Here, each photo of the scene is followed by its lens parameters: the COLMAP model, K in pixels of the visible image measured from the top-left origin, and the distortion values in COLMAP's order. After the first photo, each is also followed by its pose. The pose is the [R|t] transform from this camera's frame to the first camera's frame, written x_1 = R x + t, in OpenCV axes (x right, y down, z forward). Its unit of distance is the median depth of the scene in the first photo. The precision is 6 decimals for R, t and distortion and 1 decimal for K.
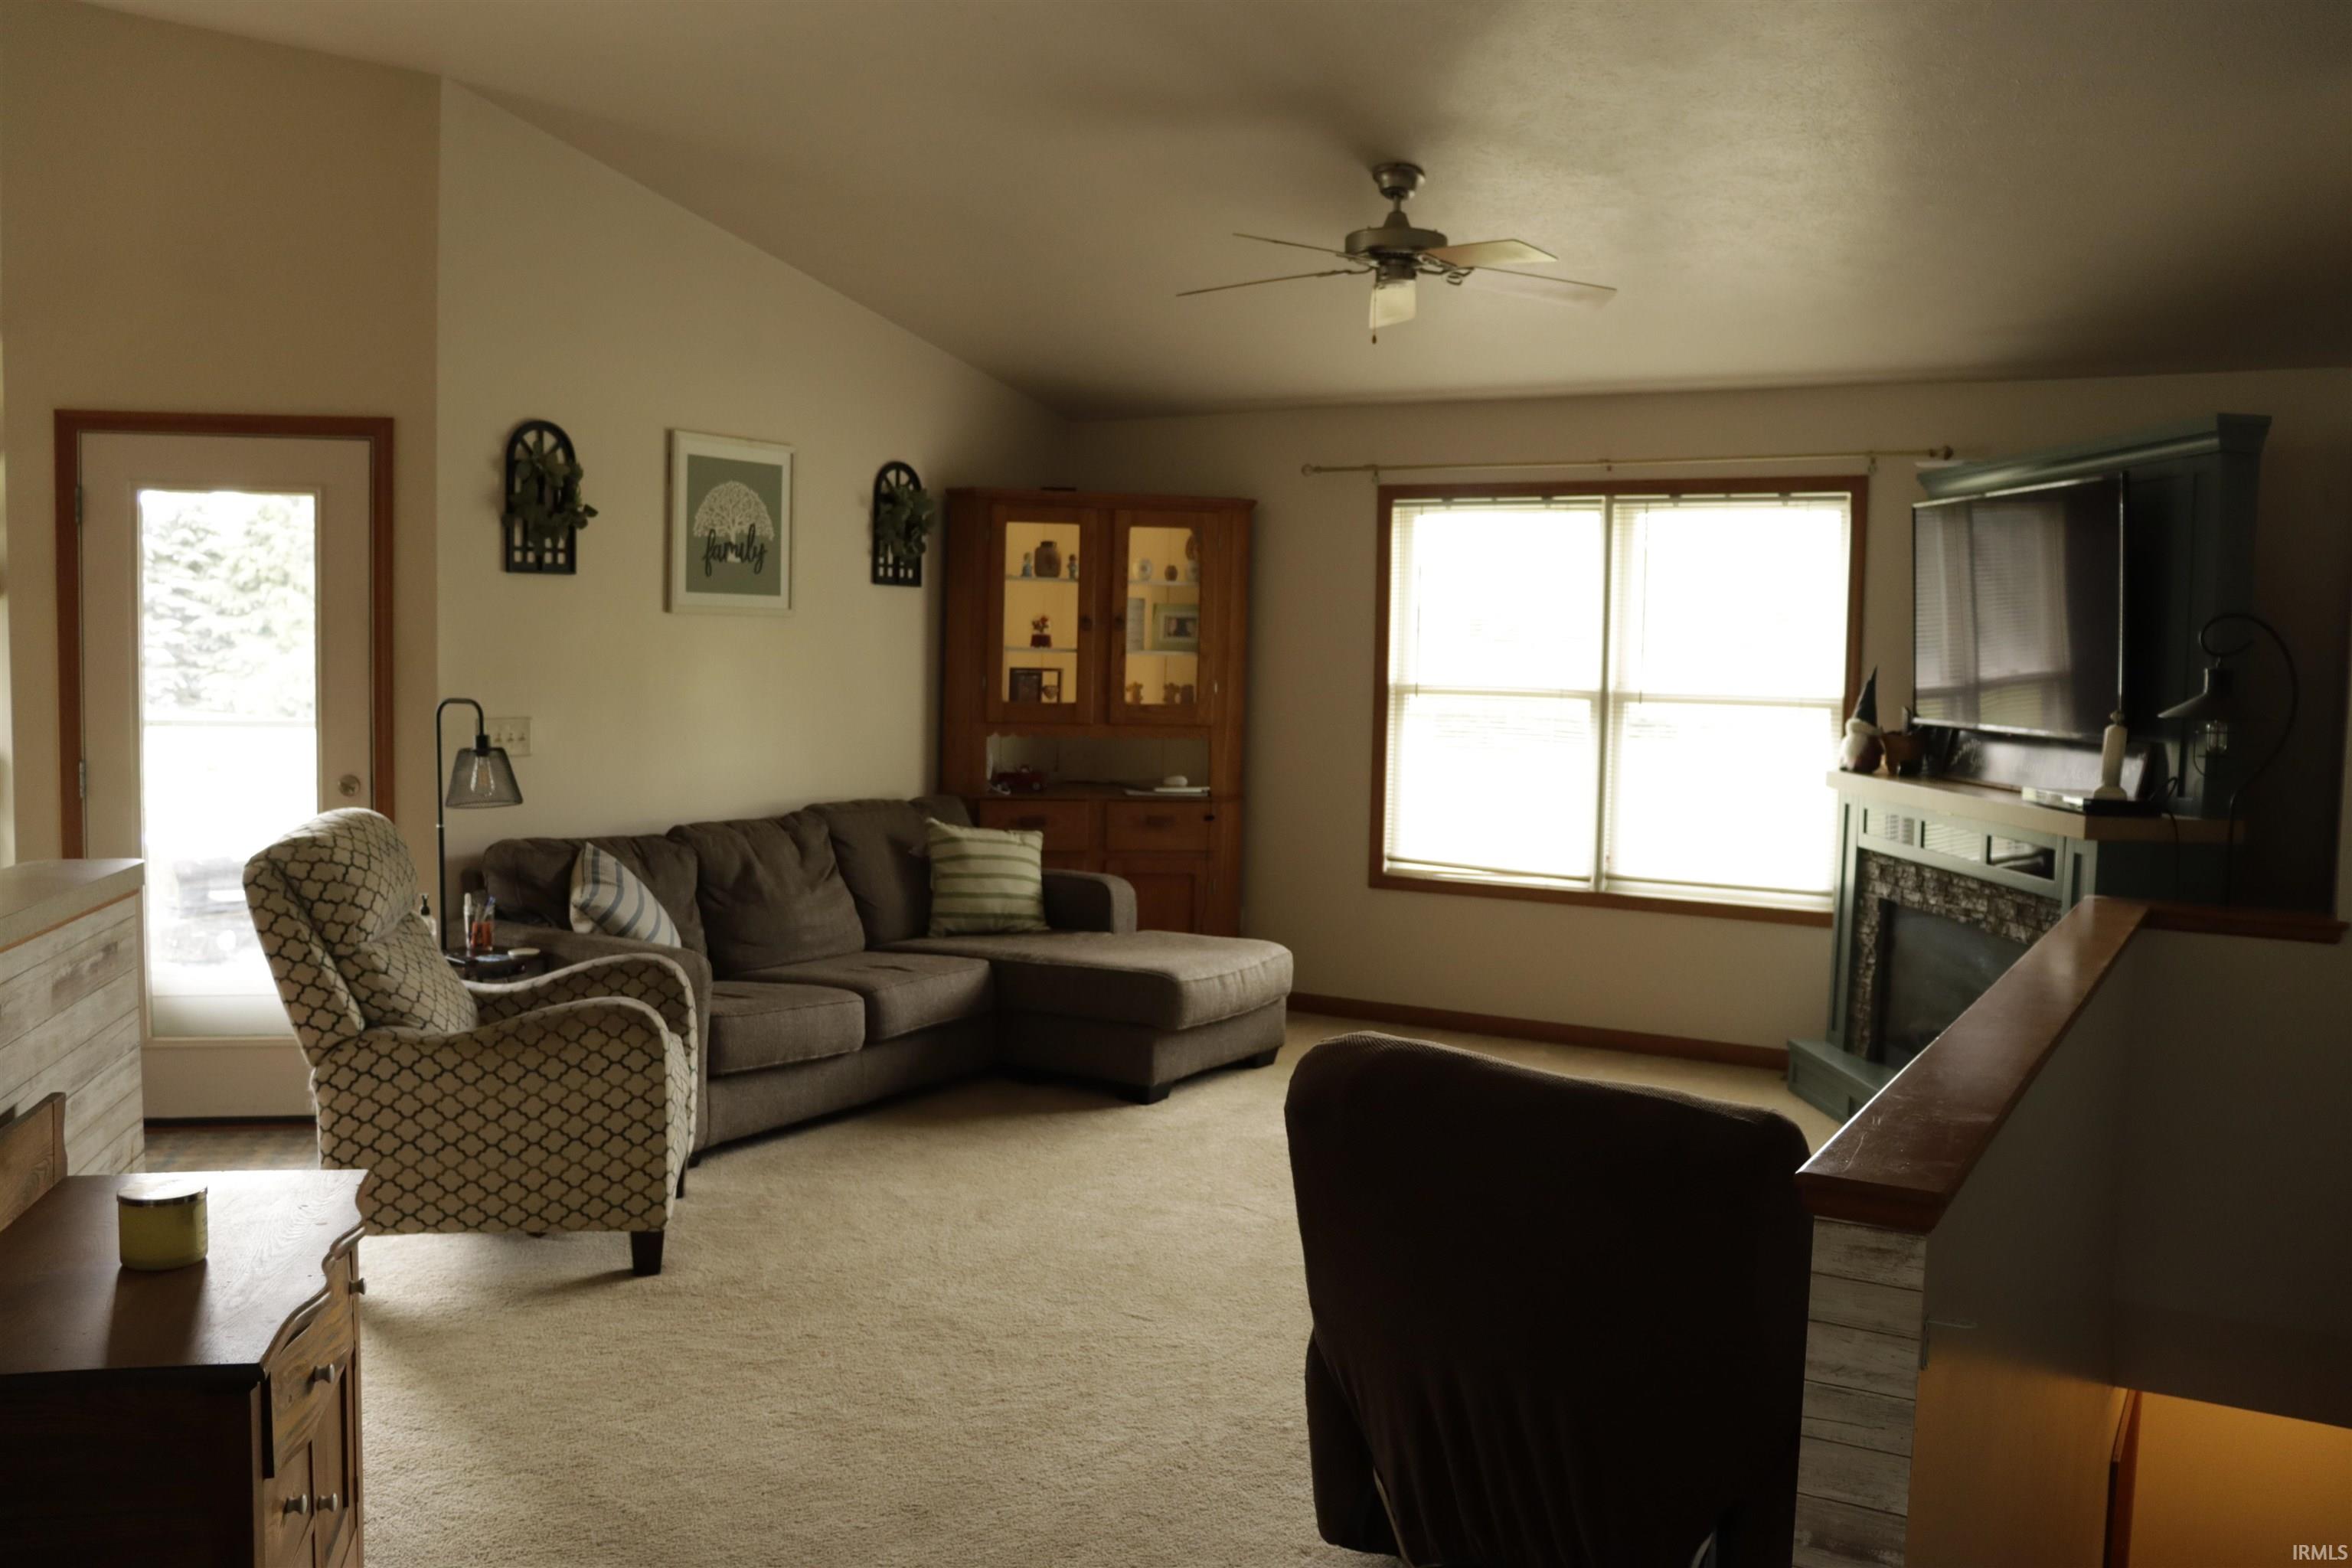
lens RADIAL K [[1900.7, 0, 1169.4], [0, 1900.7, 798.6], [0, 0, 1]] dist [-0.176619, 0.150005]
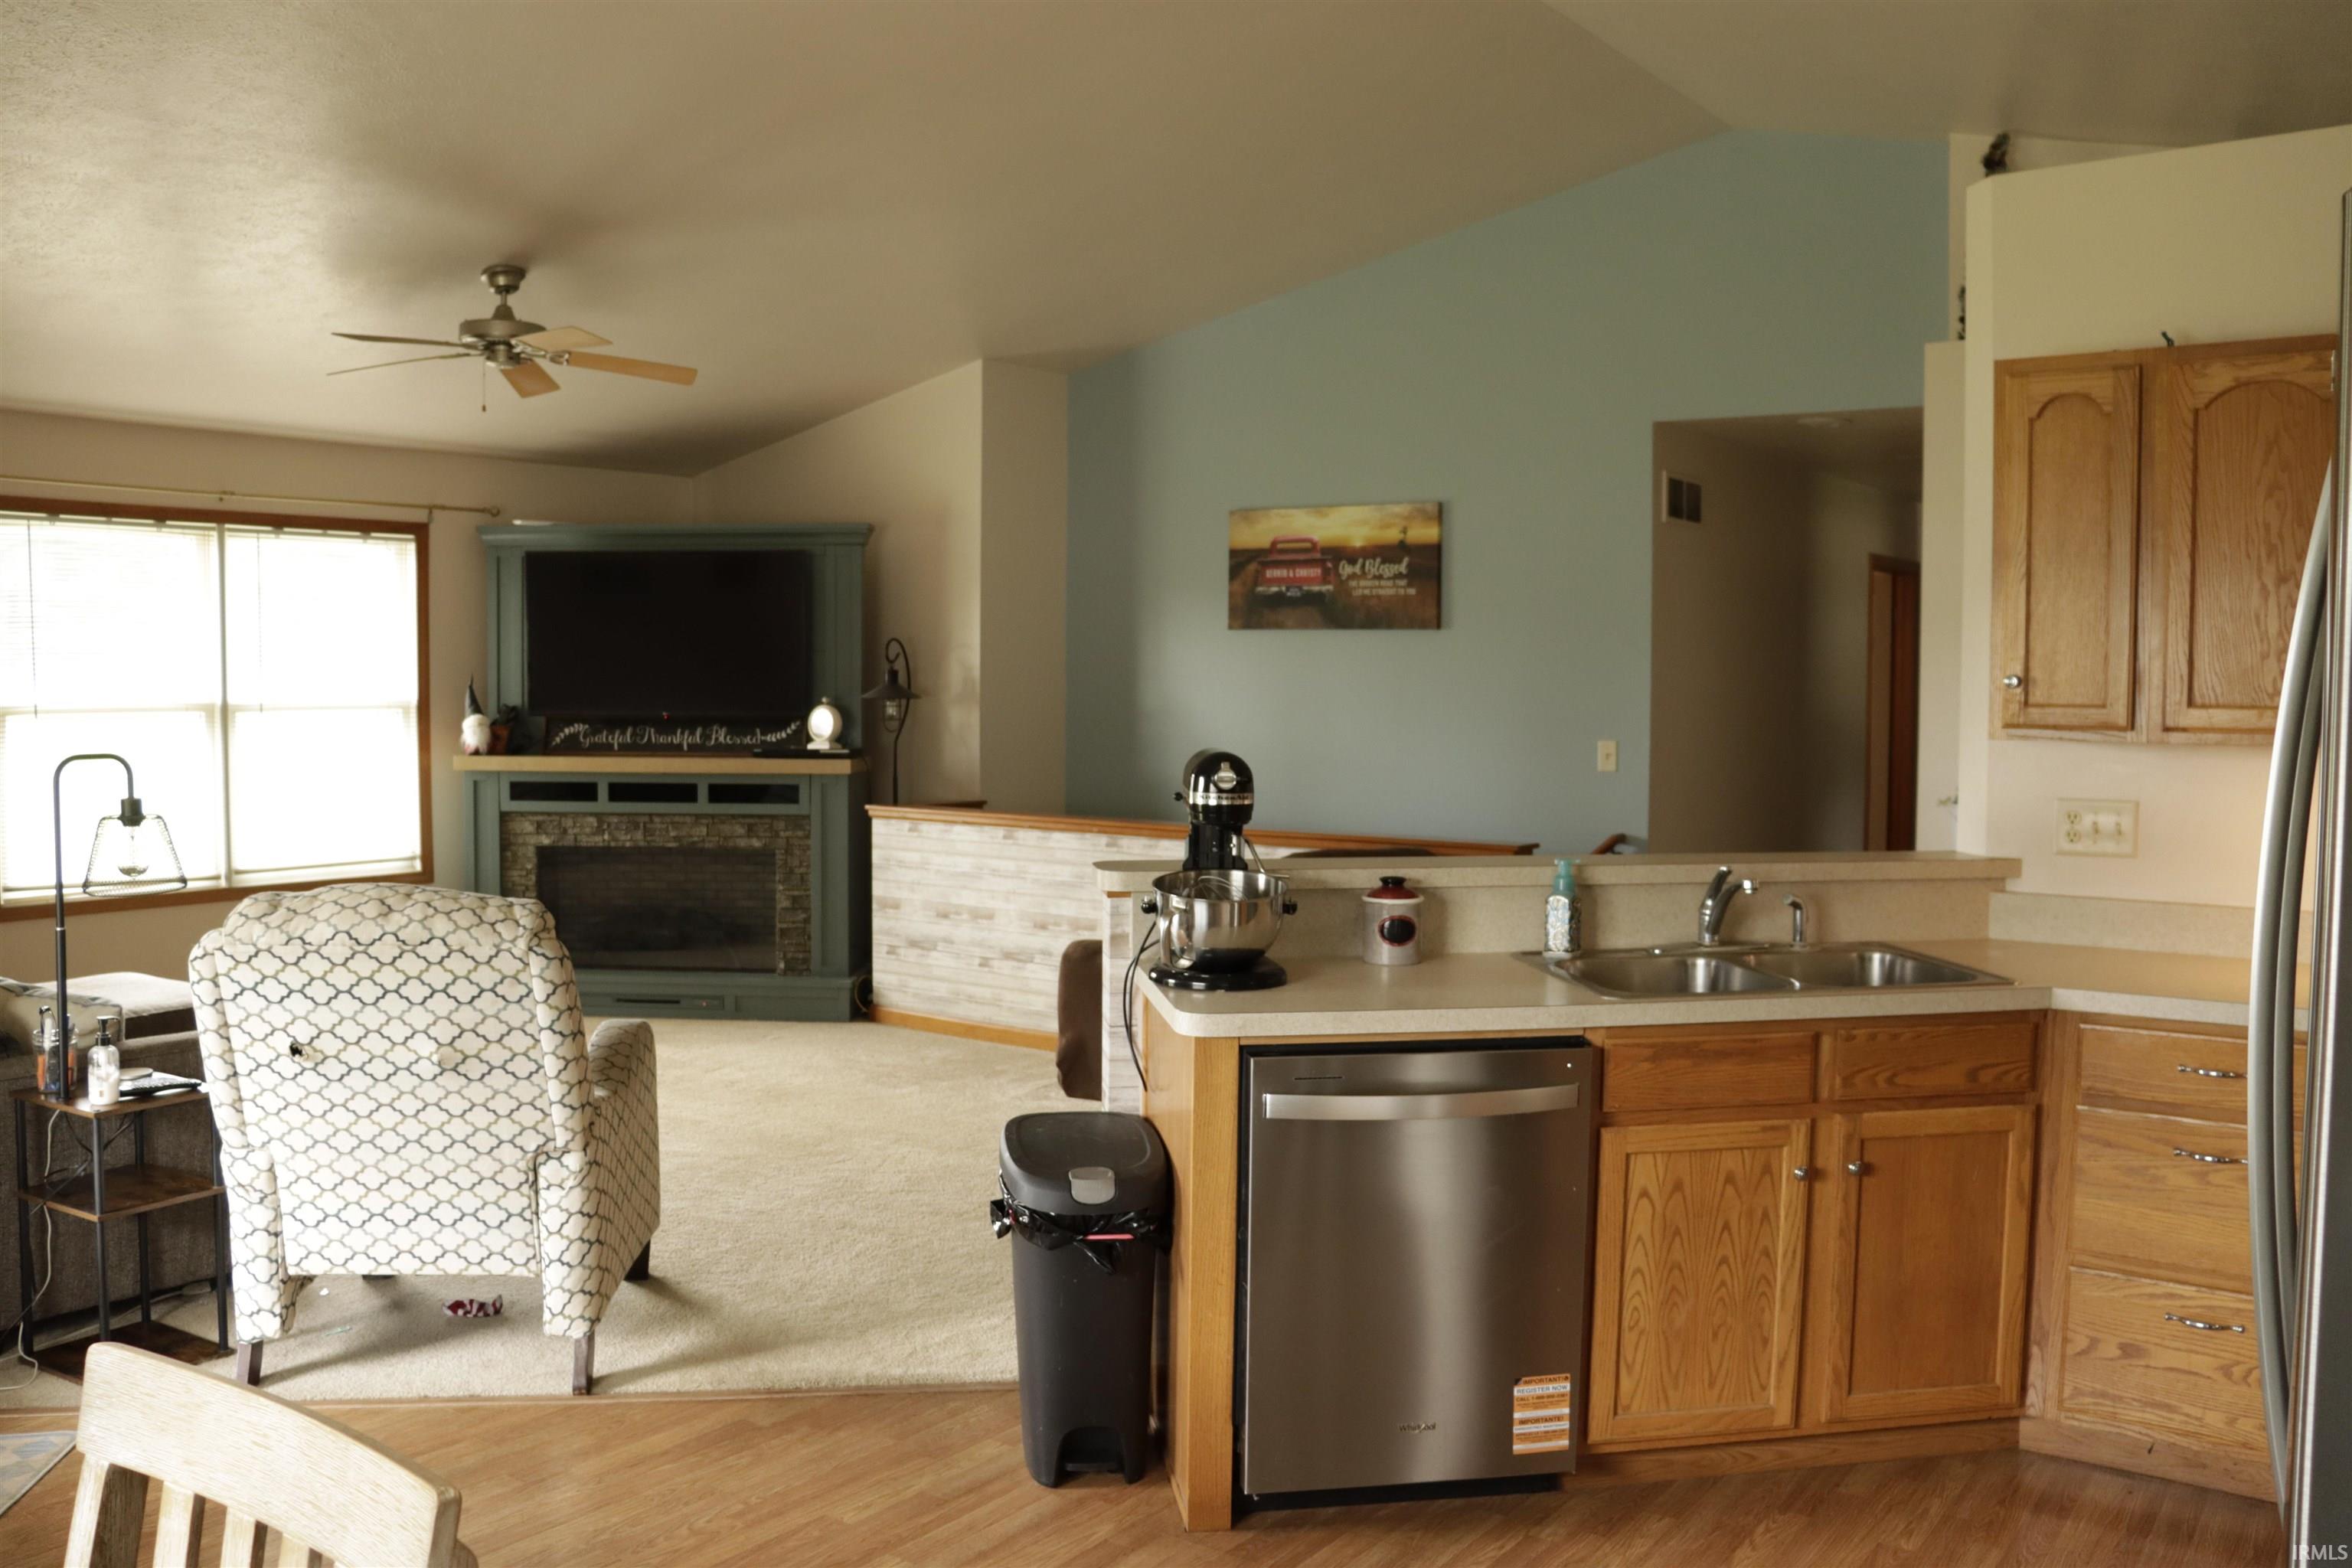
lens RADIAL K [[1921.3, 0, 1189.4], [0, 1921.3, 796.6], [0, 0, 1]] dist [-0.190766, 0.176672]
pose [[0.076492, -0.082667, 0.993637, -0.952523], [0.071783, 0.994428, 0.077207, -0.054691], [-0.994483, 0.065420, 0.082000, 0.431447]]
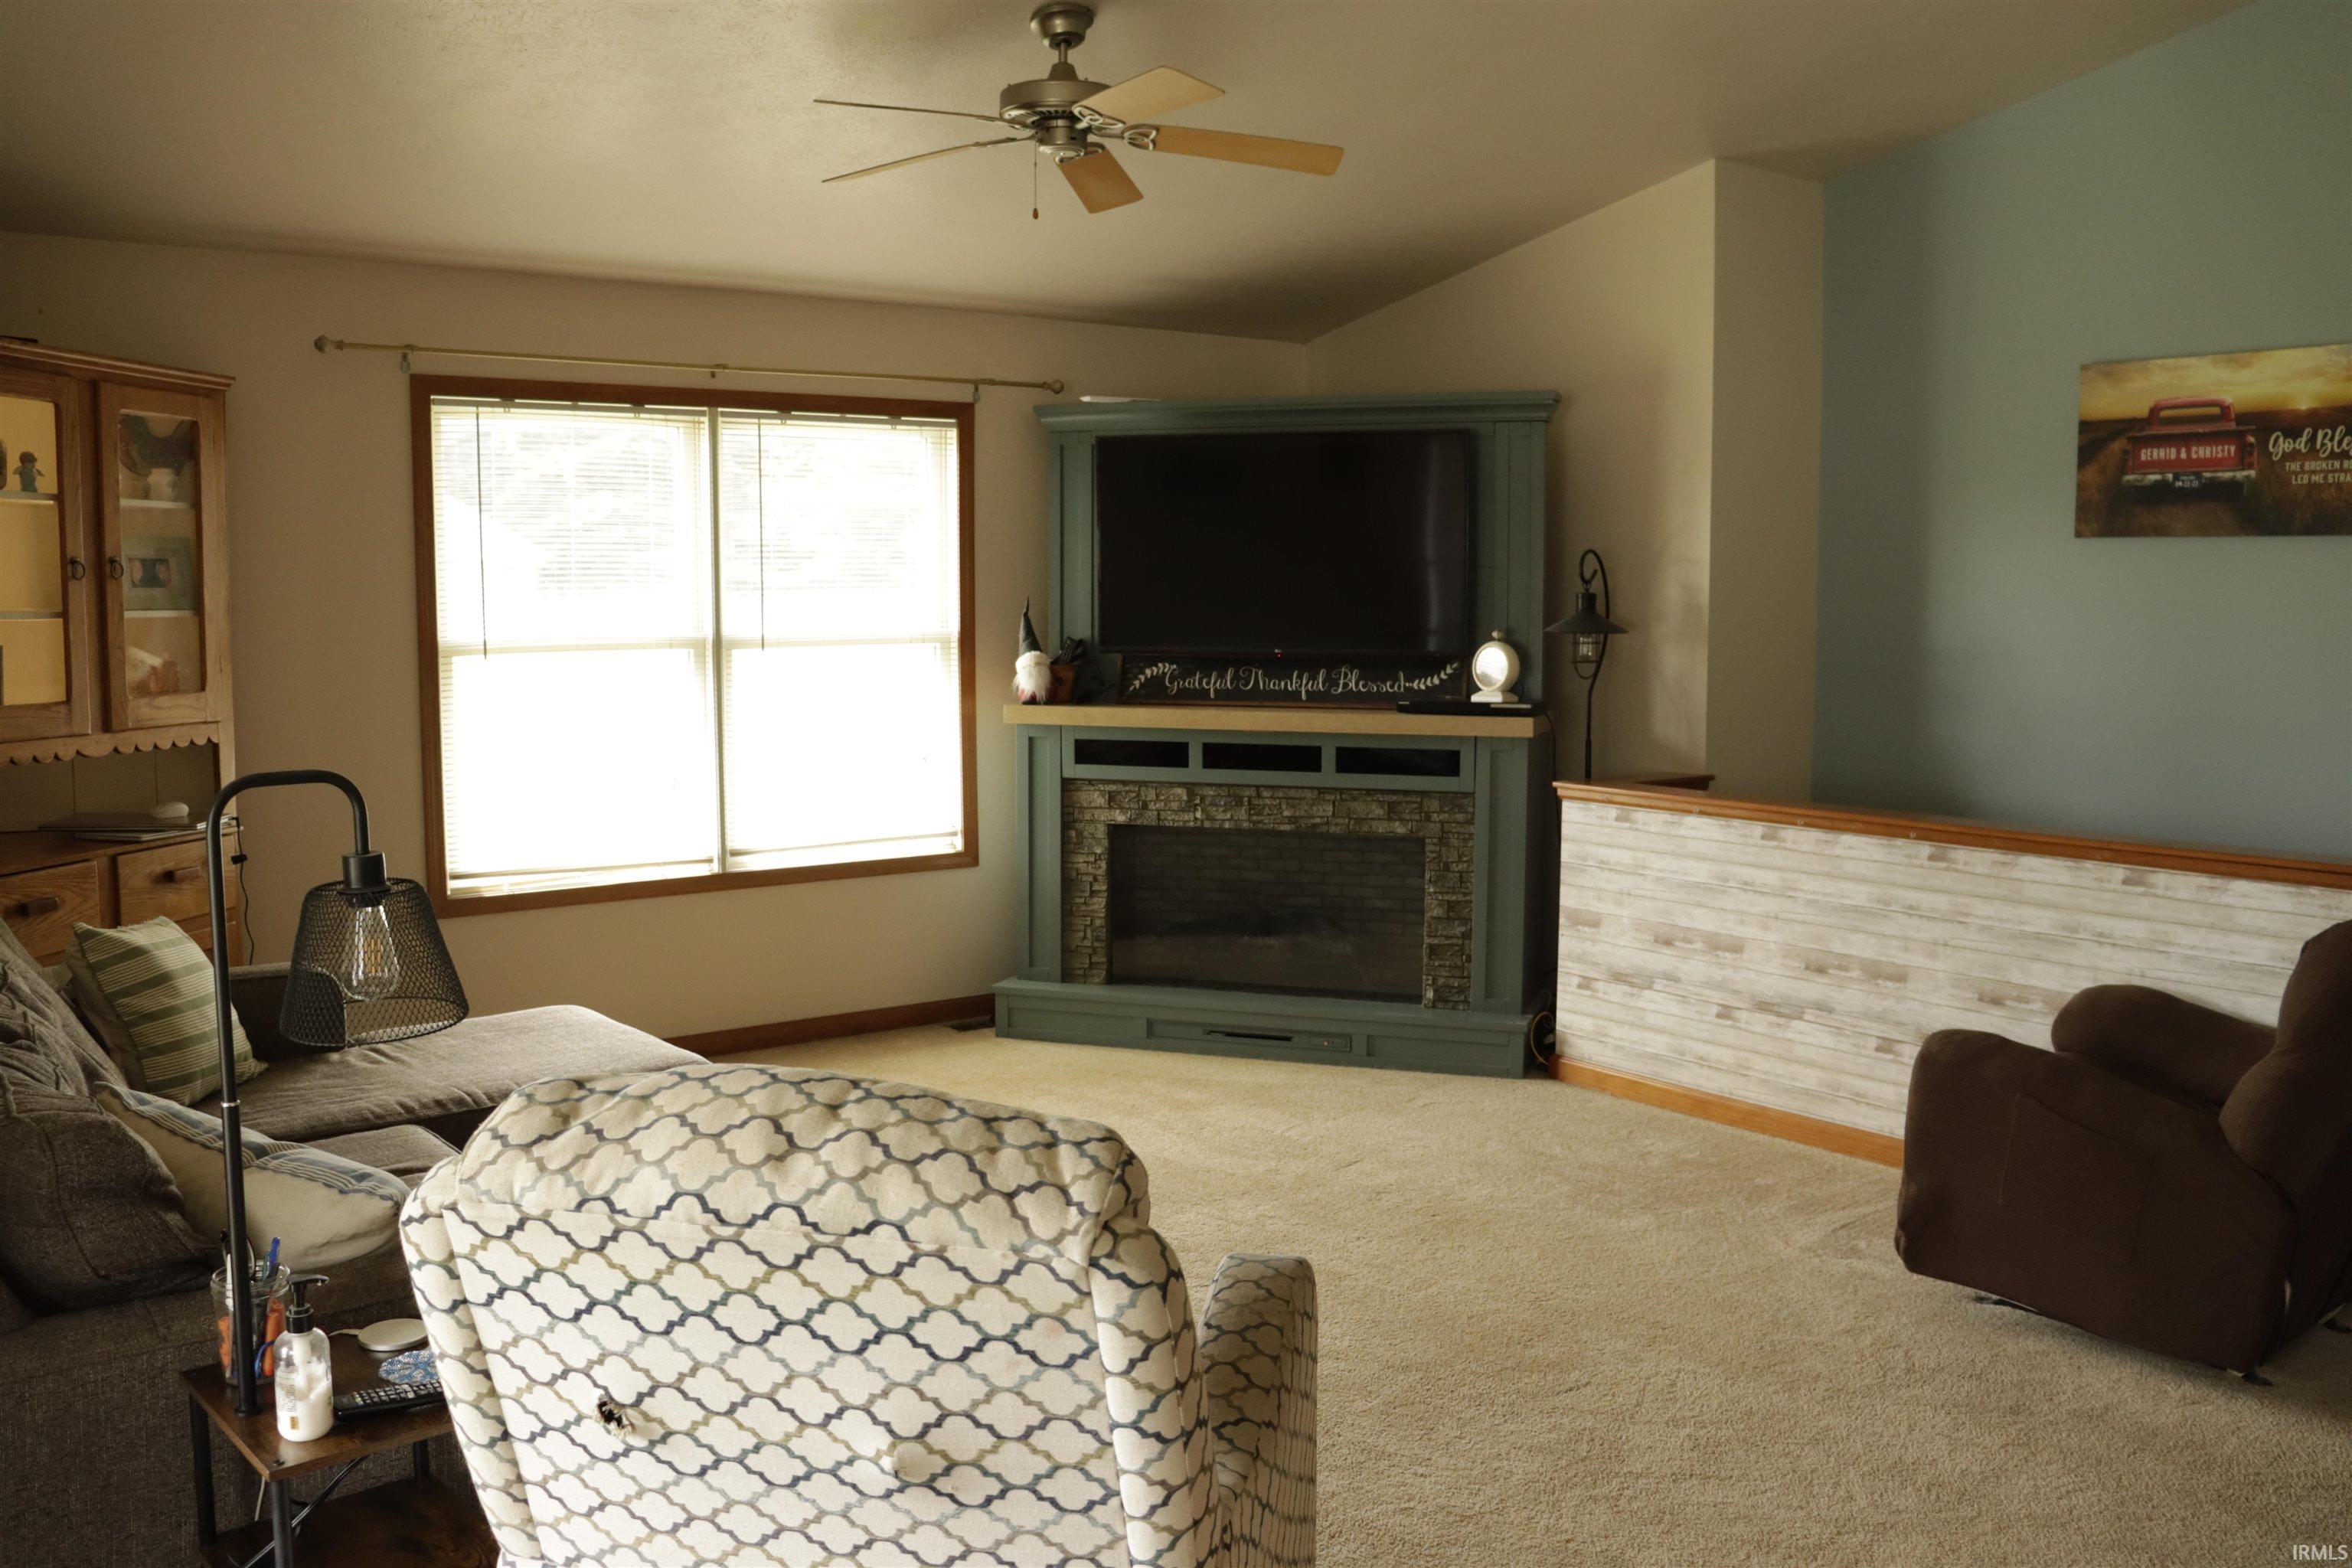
lens RADIAL K [[1928.2, 0, 1176.8], [0, 1928.2, 793.3], [0, 0, 1]] dist [-0.183100, 0.165861]
pose [[0.365931, -0.118522, 0.923064, -0.596368], [0.079749, 0.992202, 0.095785, -0.063796], [-0.927219, 0.038563, 0.372530, 0.586831]]
